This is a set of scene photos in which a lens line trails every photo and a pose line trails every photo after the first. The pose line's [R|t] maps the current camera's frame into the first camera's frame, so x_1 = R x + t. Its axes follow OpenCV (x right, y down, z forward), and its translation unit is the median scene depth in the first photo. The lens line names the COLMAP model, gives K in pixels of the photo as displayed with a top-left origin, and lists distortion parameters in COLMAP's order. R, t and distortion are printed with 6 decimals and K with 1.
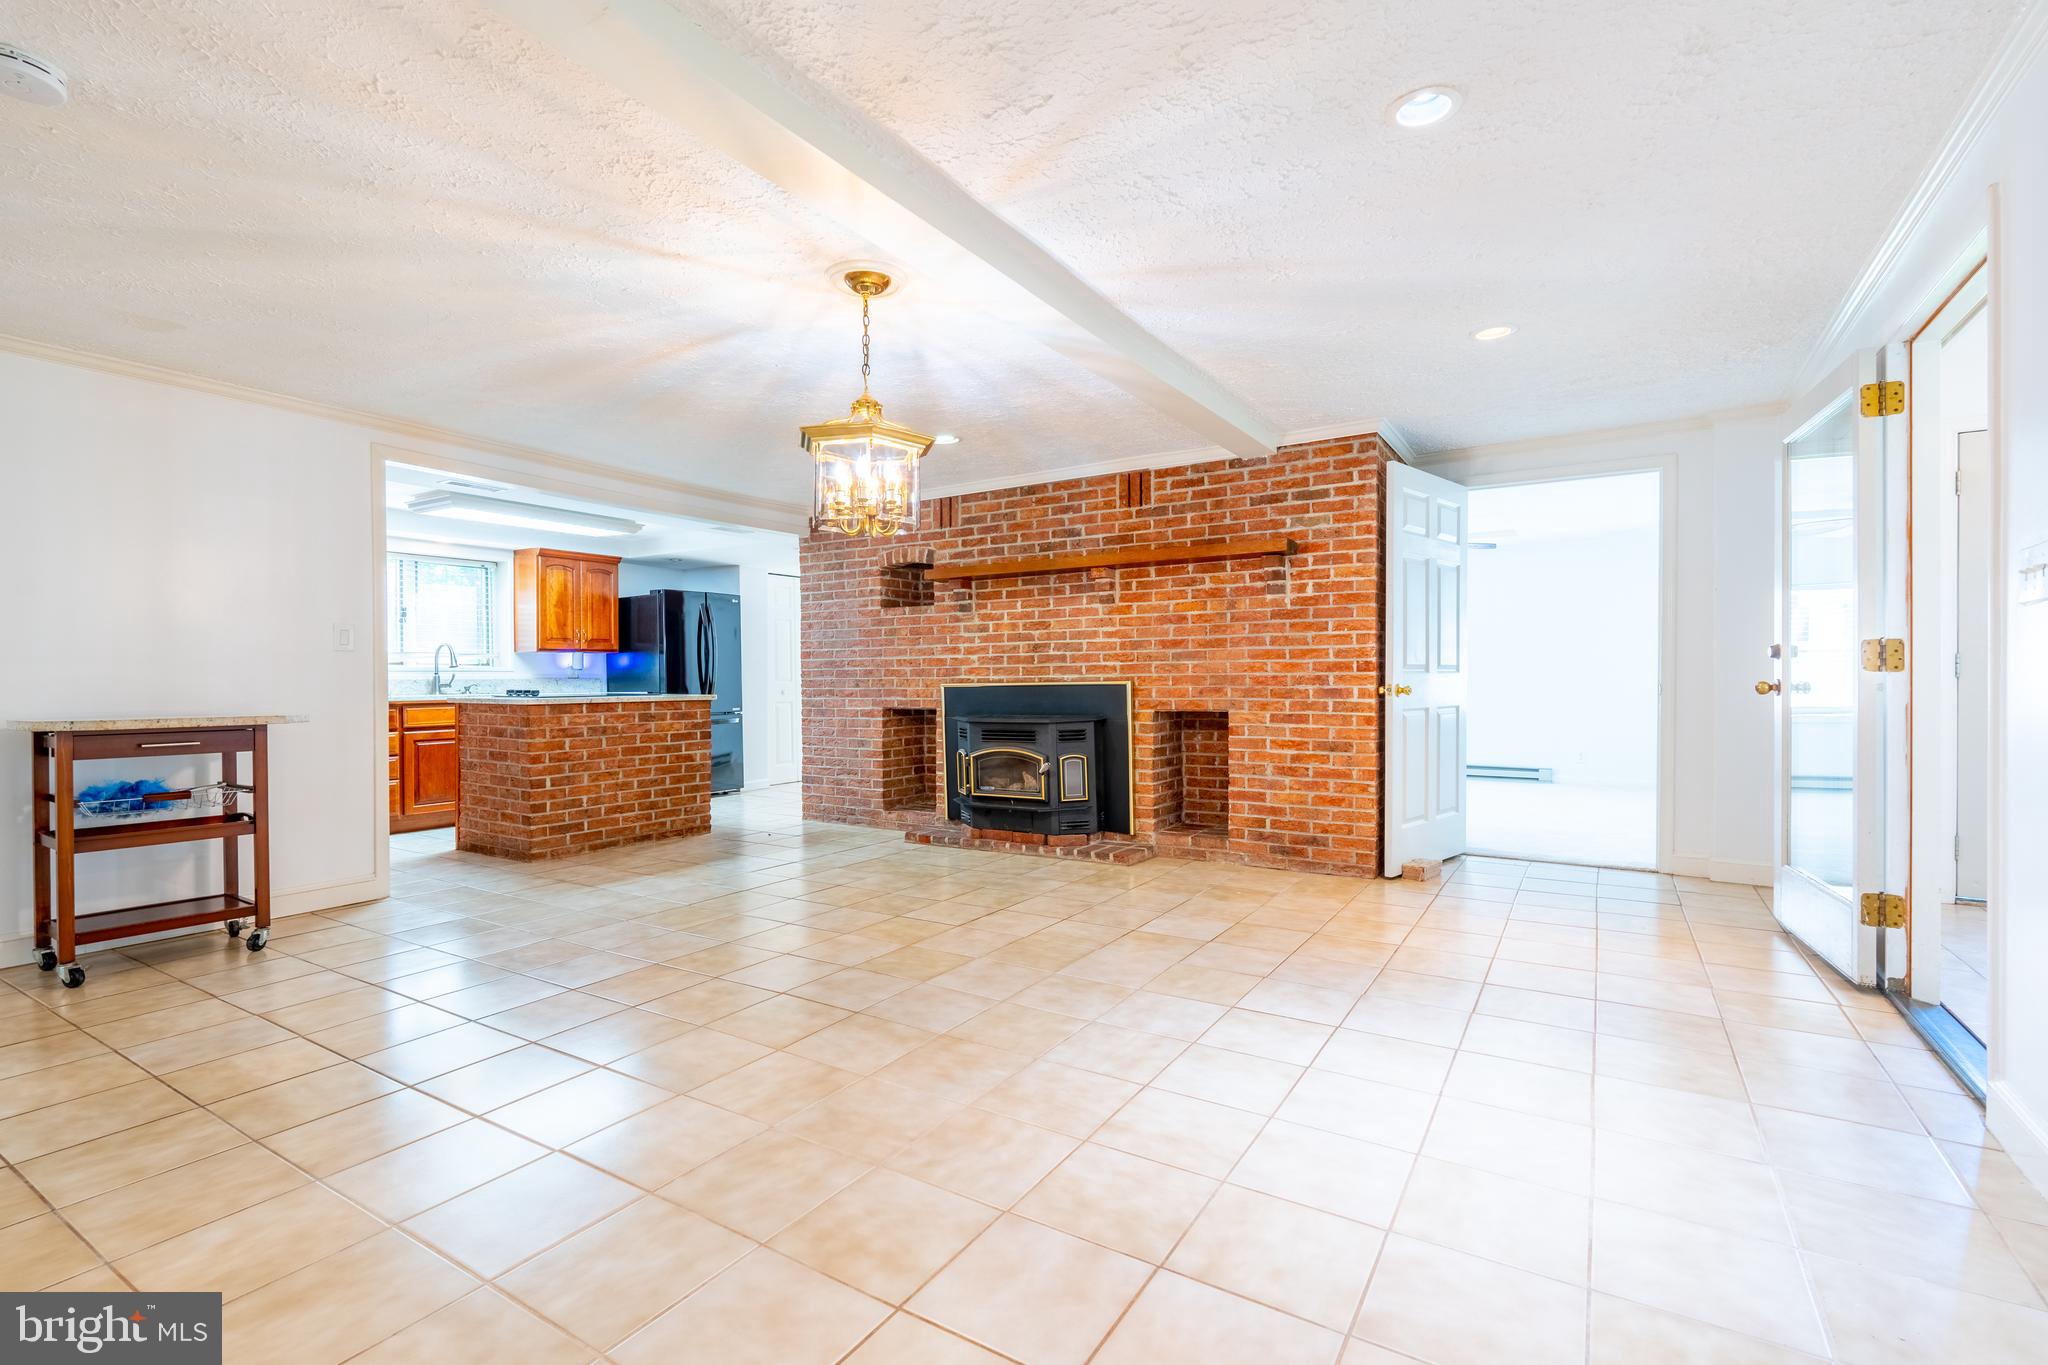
lens RADIAL K [[911.3, 0, 1049.3], [0, 911.3, 683.1], [0, 0, 1]] dist [-0.005639, 0.001323]
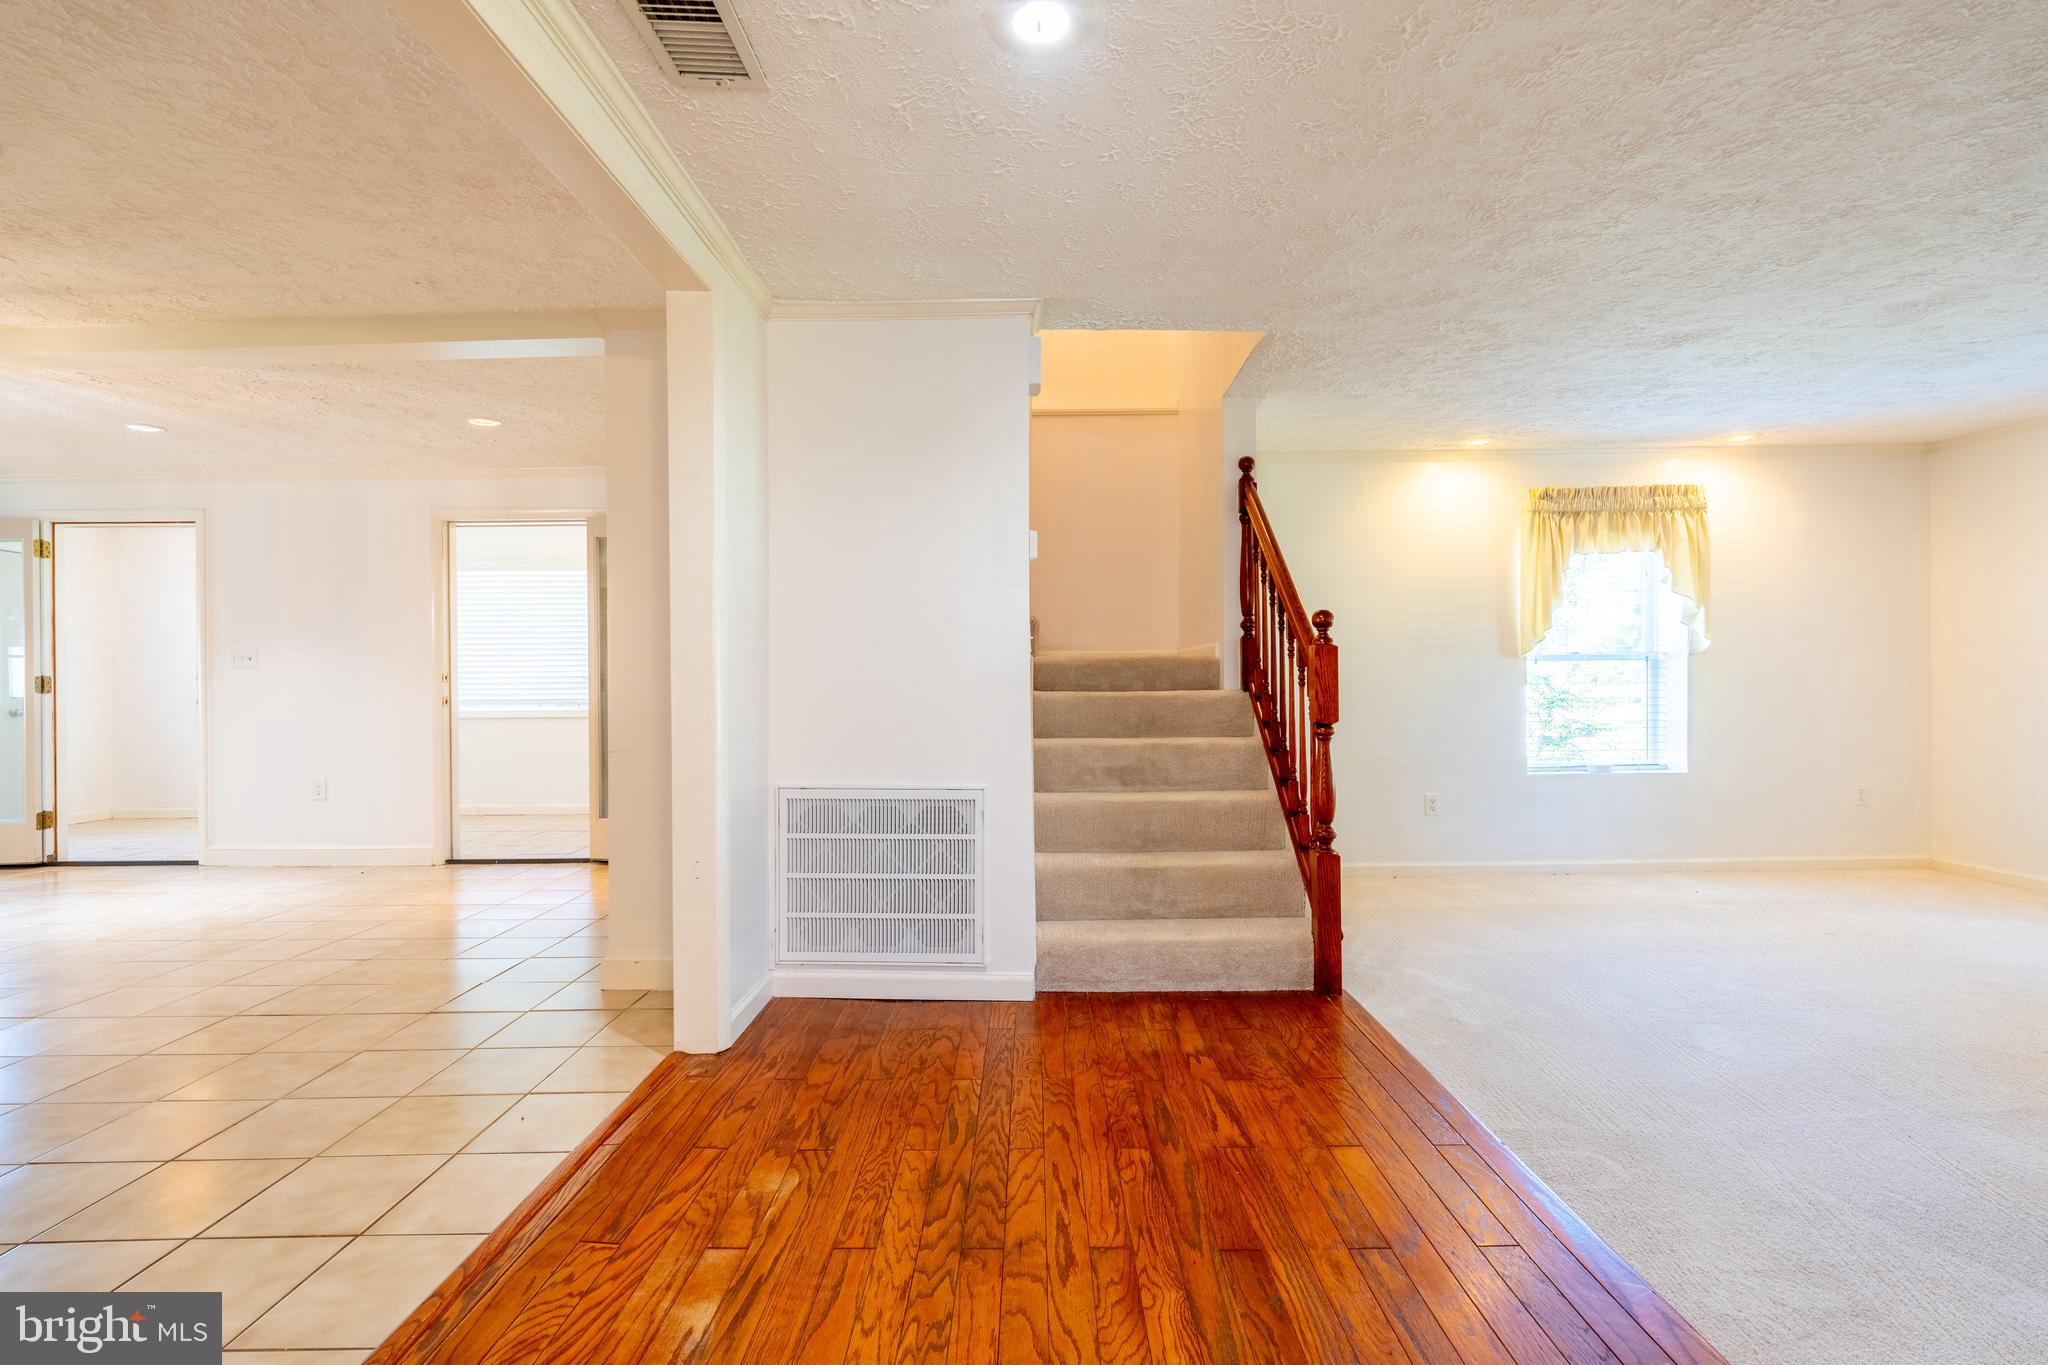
lens RADIAL K [[946.3, 0, 1042.8], [0, 946.3, 690.3], [0, 0, 1]] dist [-0.001868, 0.000448]
pose [[-0.544807, 0.005436, 0.838544, -0.962066], [0.017437, 0.999836, 0.004847, 0.003256], [-0.838380, 0.017263, -0.544813, 0.163906]]
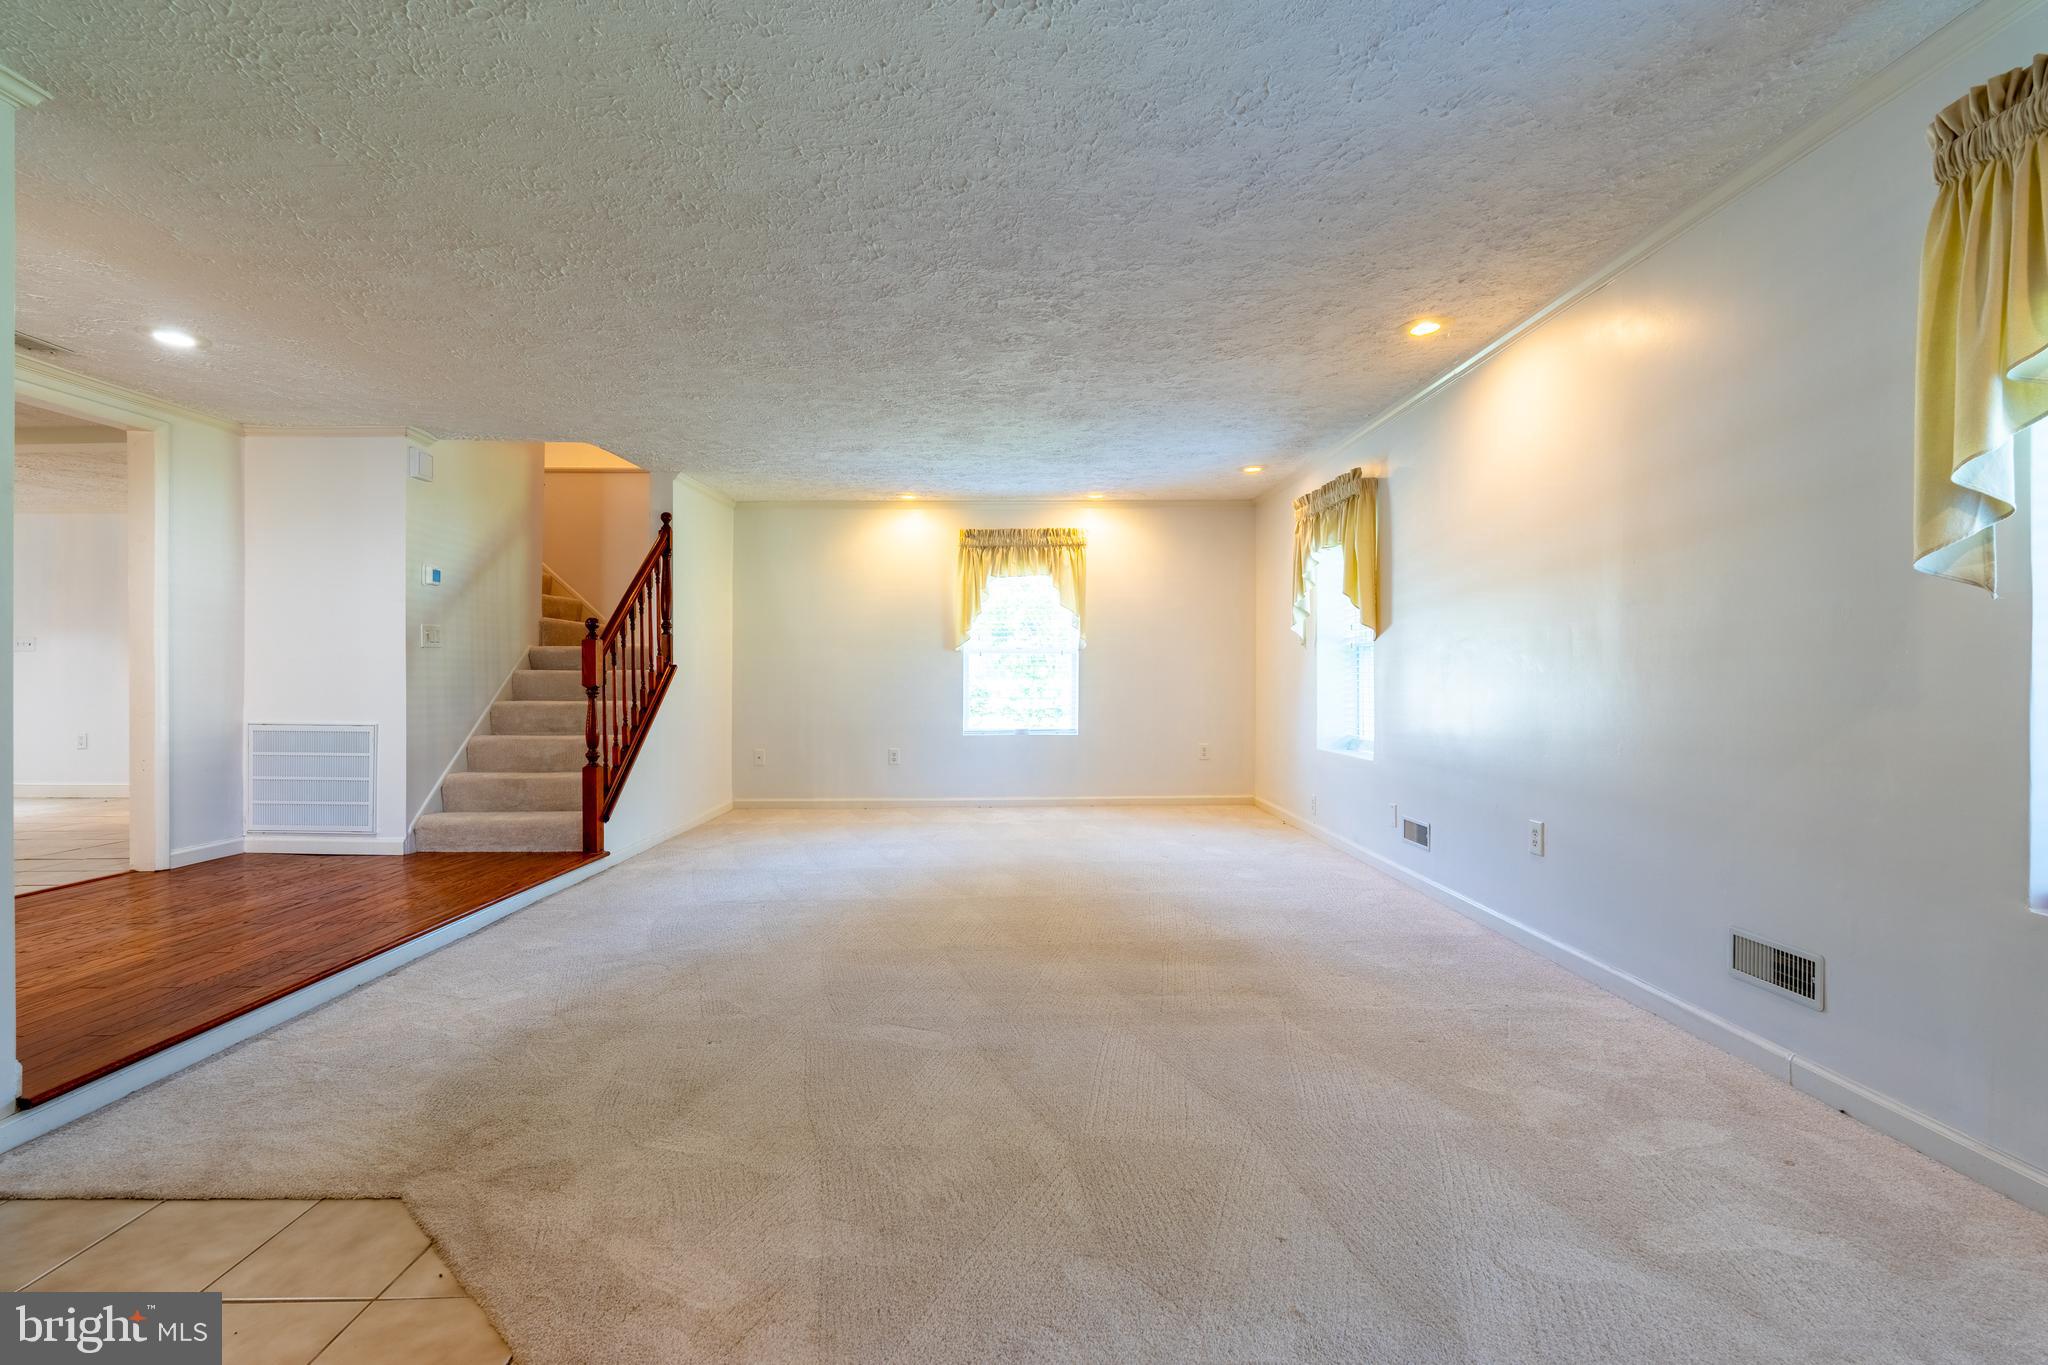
lens RADIAL K [[911.3, 0, 1034.8], [0, 911.3, 684.0], [0, 0, 1]] dist [-0.005639, 0.001323]
pose [[-0.555753, 0.001973, 0.831345, -1.549141], [0.008777, 0.999955, 0.003494, 0.026032], [-0.831301, 0.009239, -0.555746, -0.148193]]
